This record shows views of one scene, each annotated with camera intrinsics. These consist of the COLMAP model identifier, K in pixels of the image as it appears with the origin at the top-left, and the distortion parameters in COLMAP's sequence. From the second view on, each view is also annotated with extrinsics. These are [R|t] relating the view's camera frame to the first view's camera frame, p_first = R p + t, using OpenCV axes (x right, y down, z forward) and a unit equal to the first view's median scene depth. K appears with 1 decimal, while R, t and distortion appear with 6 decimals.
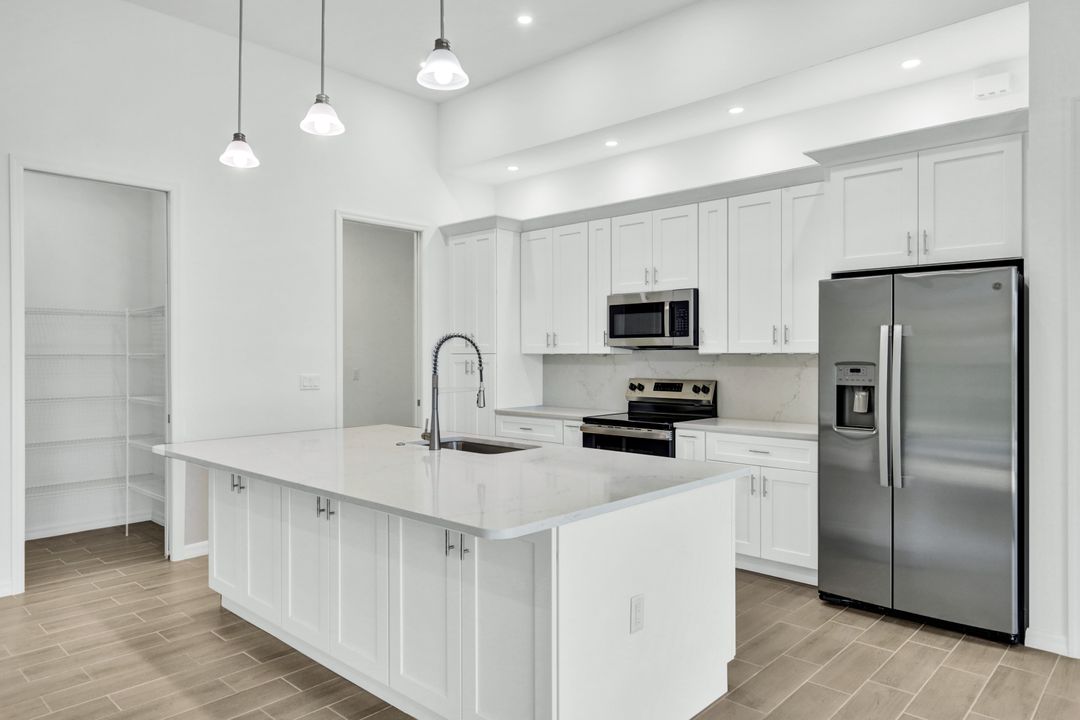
lens RADIAL K [[697.8, 0, 540.0], [0, 697.8, 360.0], [0, 0, 1]] dist [0.004054, 0.002286]
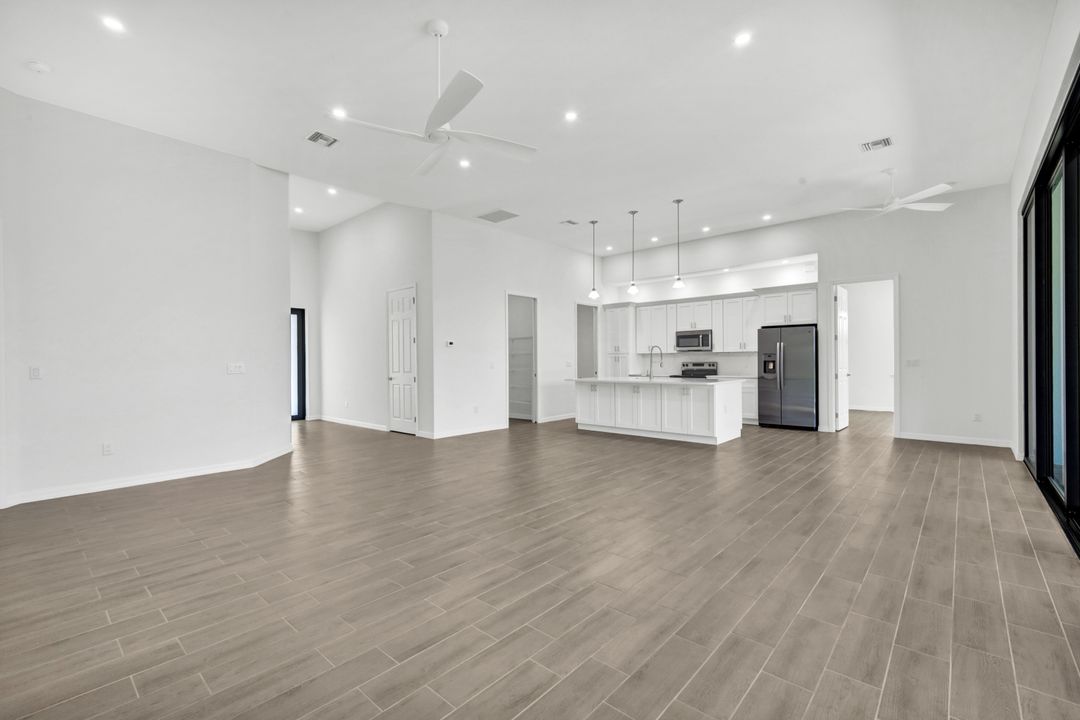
lens RADIAL K [[468.9, 0, 540.0], [0, 468.9, 360.0], [0, 0, 1]] dist [0.003365, 0.000350]
pose [[0.999827, -0.006162, 0.017550, -0.655314], [0.006318, 0.999941, -0.008852, 0.044445], [-0.017495, 0.008962, 0.999807, -1.171042]]
